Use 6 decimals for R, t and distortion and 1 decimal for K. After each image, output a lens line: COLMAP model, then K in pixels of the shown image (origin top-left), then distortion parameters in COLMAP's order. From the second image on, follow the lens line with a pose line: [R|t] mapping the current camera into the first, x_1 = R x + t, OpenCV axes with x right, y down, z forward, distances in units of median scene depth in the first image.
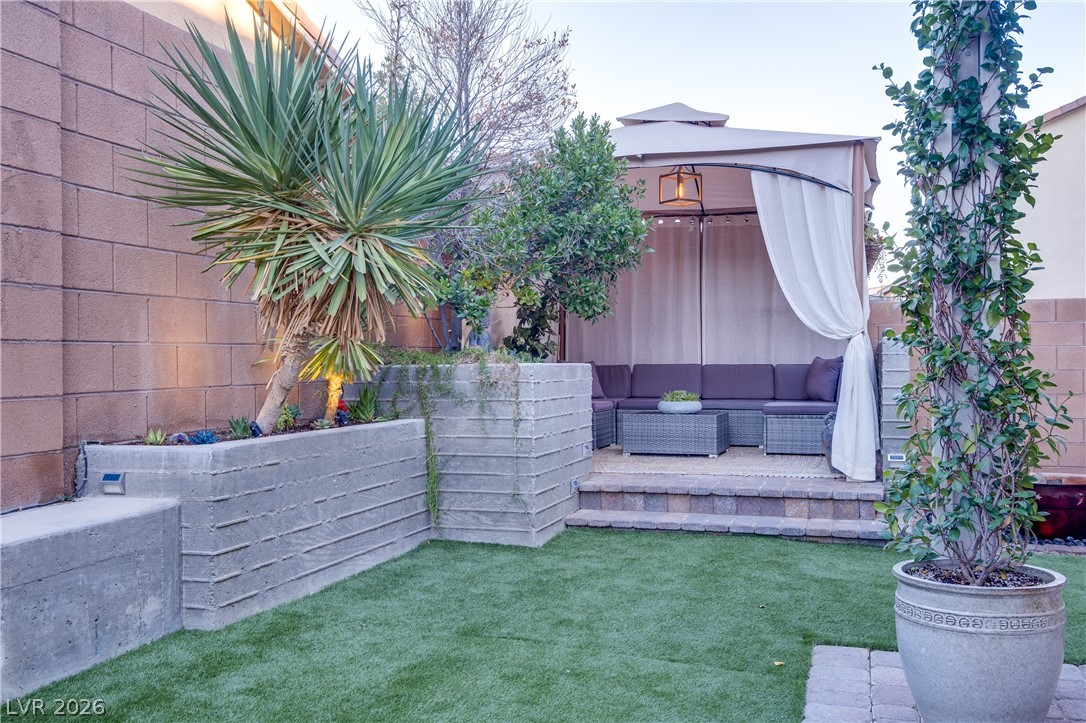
lens RADIAL K [[1001.1, 0, 543.9], [0, 1001.1, 363.0], [0, 0, 1]] dist [0.017469, 0.000000]
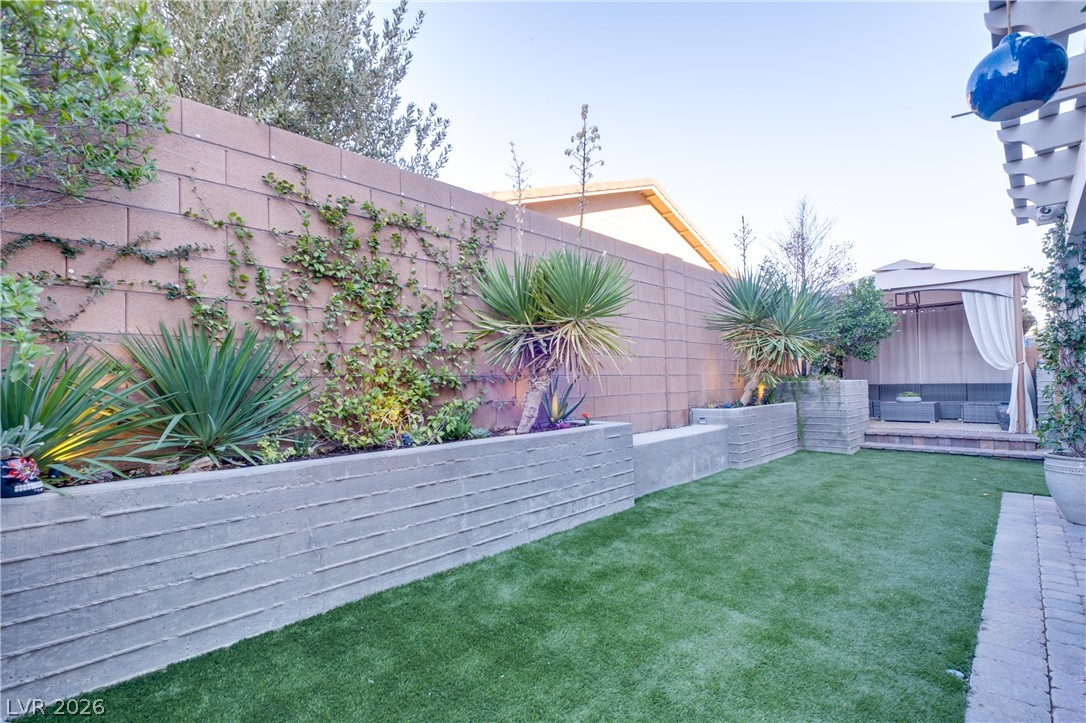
lens RADIAL K [[489.6, 0, 535.1], [0, 489.6, 367.8], [0, 0, 1]] dist [-0.001486, -0.000418]
pose [[0.887987, -0.027134, -0.459068, -0.136677], [0.013387, 0.999360, -0.033174, -0.000148], [0.459674, 0.023312, 0.887782, -0.428096]]
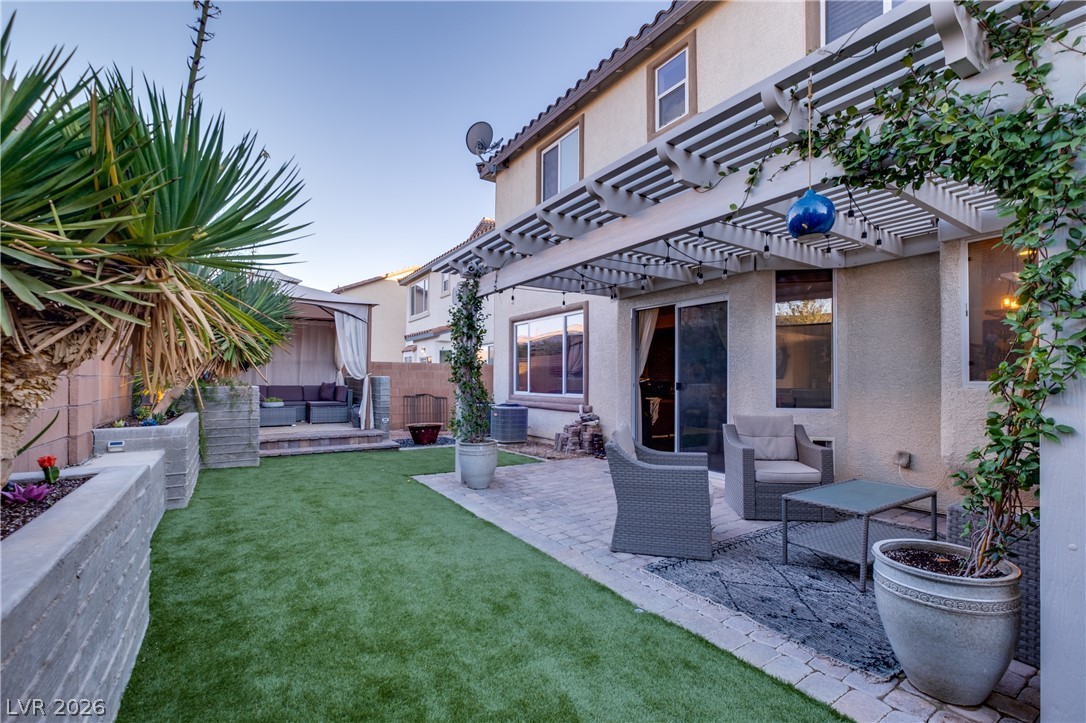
lens RADIAL K [[489.6, 0, 528.3], [0, 489.6, 380.8], [0, 0, 1]] dist [-0.001486, -0.000418]
pose [[0.638495, 0.009984, 0.769561, -0.474803], [-0.006735, 0.999950, -0.007385, -0.007658], [-0.769596, -0.000468, 0.638531, -0.192461]]
